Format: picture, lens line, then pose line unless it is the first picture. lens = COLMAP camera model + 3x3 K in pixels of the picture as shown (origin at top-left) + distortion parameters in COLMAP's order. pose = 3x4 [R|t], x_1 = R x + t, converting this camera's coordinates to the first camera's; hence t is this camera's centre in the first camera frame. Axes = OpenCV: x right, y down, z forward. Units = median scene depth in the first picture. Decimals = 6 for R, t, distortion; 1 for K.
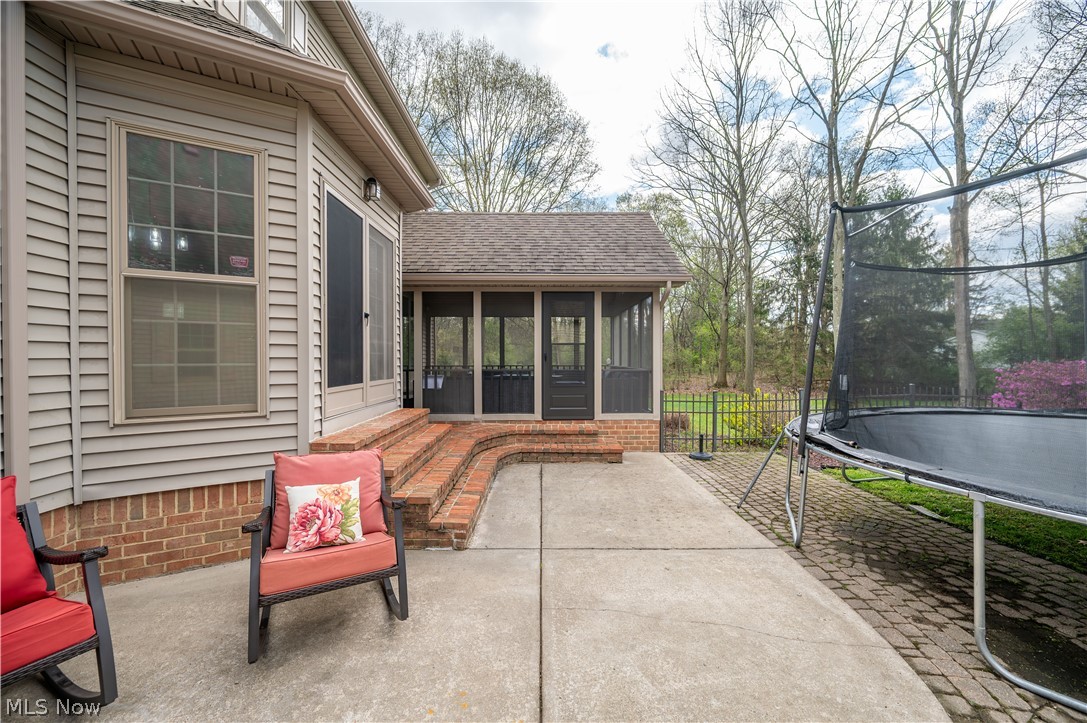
lens RADIAL K [[428.8, 0, 551.2], [0, 428.8, 360.3], [0, 0, 1]] dist [-0.001605, 0.000008]
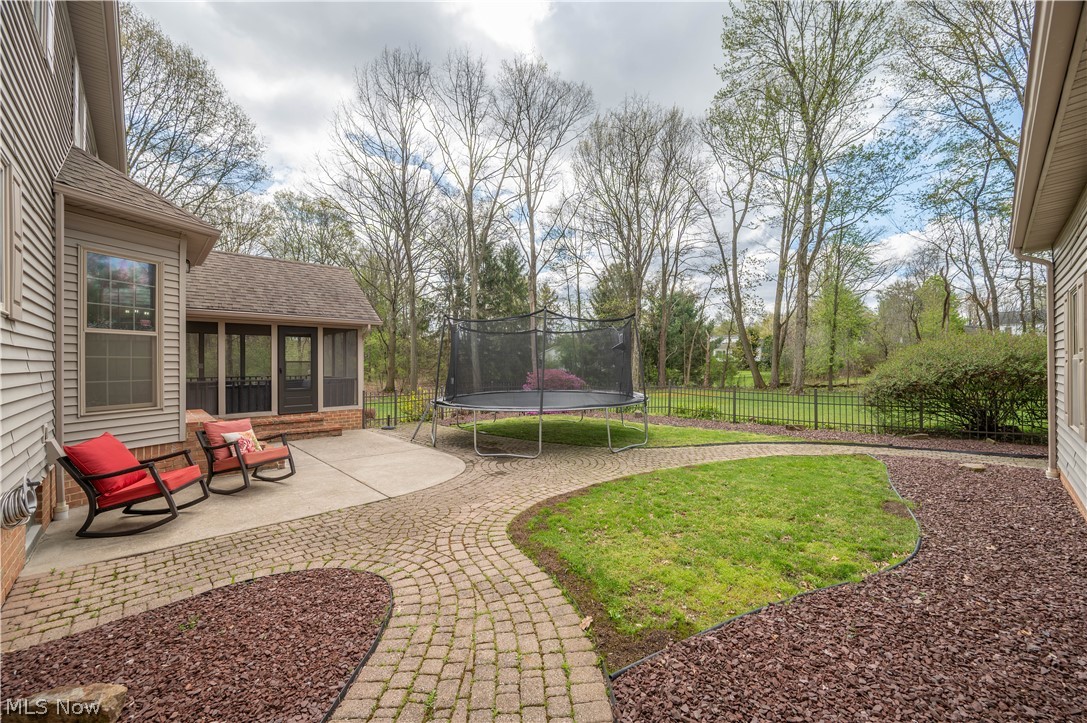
lens RADIAL K [[428.8, 0, 542.4], [0, 428.8, 362.8], [0, 0, 1]] dist [-0.001605, 0.000008]
pose [[0.747509, -0.002663, 0.664247, -0.307839], [0.009571, 0.999931, -0.006762, -0.016311], [-0.664183, 0.011412, 0.747483, -0.647087]]
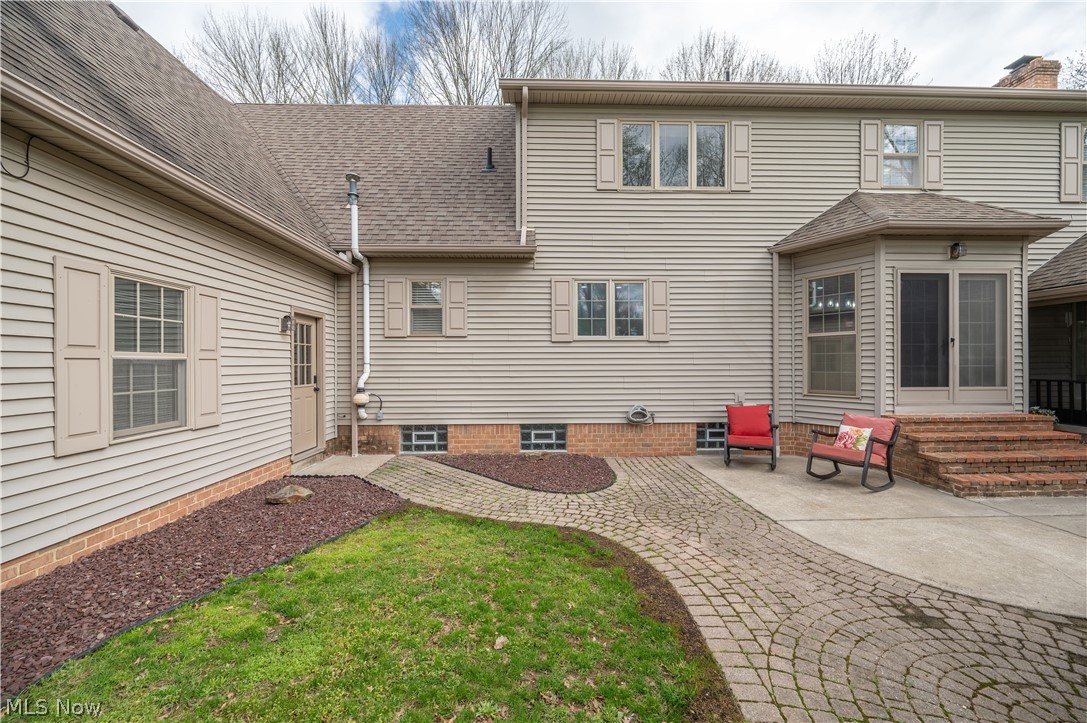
lens RADIAL K [[428.8, 0, 549.5], [0, 428.8, 363.0], [0, 0, 1]] dist [-0.001605, 0.000008]
pose [[0.012993, 0.000100, -0.999916, 0.624683], [-0.003823, 0.999993, 0.000050, -0.014796], [0.999908, 0.003822, 0.012993, -0.232042]]
